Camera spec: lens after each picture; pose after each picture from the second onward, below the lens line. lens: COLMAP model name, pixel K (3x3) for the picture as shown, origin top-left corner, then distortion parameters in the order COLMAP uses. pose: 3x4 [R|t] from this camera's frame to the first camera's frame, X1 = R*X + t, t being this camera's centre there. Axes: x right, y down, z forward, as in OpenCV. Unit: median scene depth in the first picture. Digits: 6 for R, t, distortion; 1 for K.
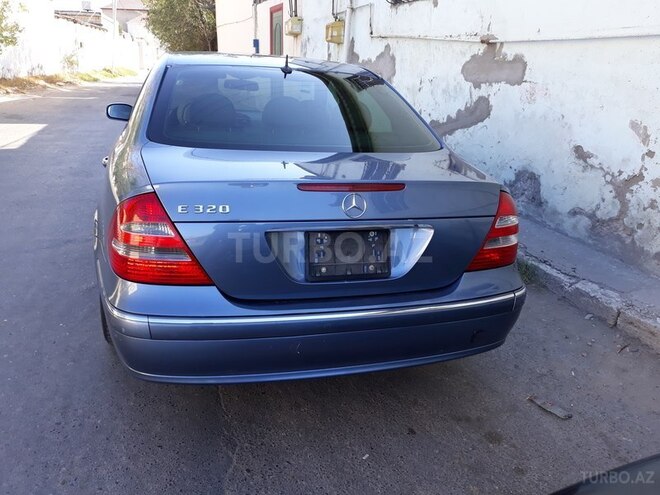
lens RADIAL K [[558.9, 0, 326.9], [0, 558.9, 247.7], [0, 0, 1]] dist [-0.033513, 0.026808]
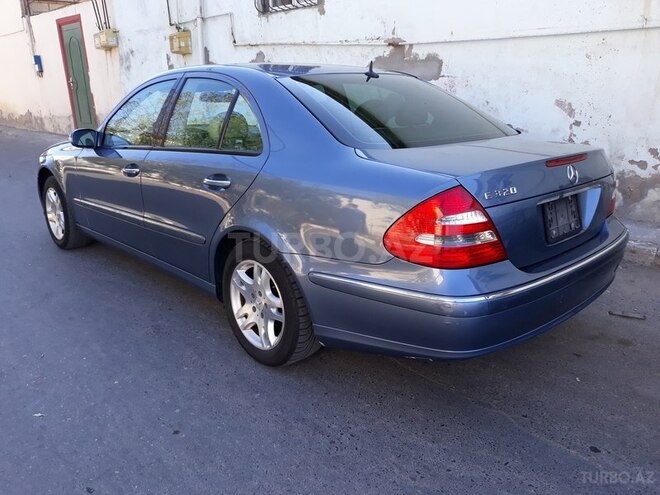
lens RADIAL K [[558.9, 0, 330.5], [0, 558.9, 248.0], [0, 0, 1]] dist [-0.033513, 0.026808]
pose [[0.891918, -0.187382, 0.411546, -0.373722], [0.192261, 0.980887, 0.029936, -0.021967], [-0.409289, 0.052423, 0.910897, 0.040260]]
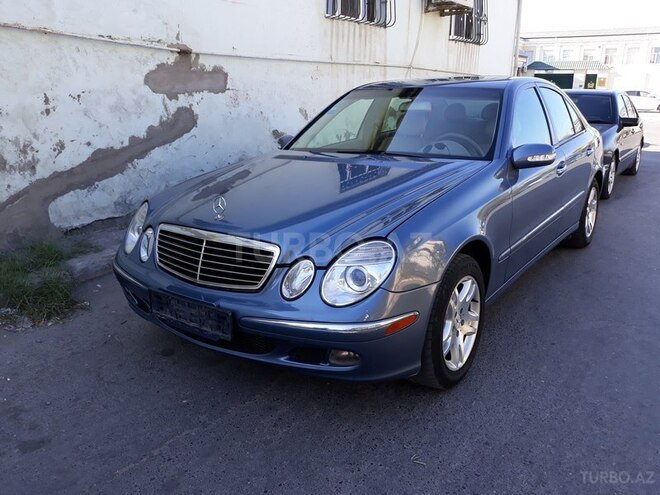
lens RADIAL K [[558.9, 0, 328.7], [0, 558.9, 252.8], [0, 0, 1]] dist [-0.033513, 0.026808]
pose [[-0.603583, -0.260903, 0.753404, -0.700035], [0.221498, 0.852876, 0.472801, -0.474685], [-0.765915, 0.452252, -0.456992, 1.412457]]
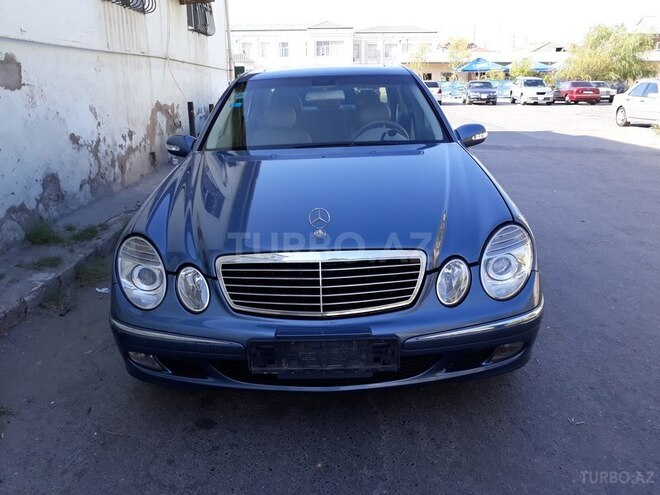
lens RADIAL K [[558.9, 0, 335.4], [0, 558.9, 244.2], [0, 0, 1]] dist [-0.033513, 0.026808]
pose [[-0.955374, -0.104826, 0.276174, -0.377686], [0.071604, 0.824856, 0.560790, -0.511065], [-0.286590, 0.555539, -0.780540, 1.569438]]
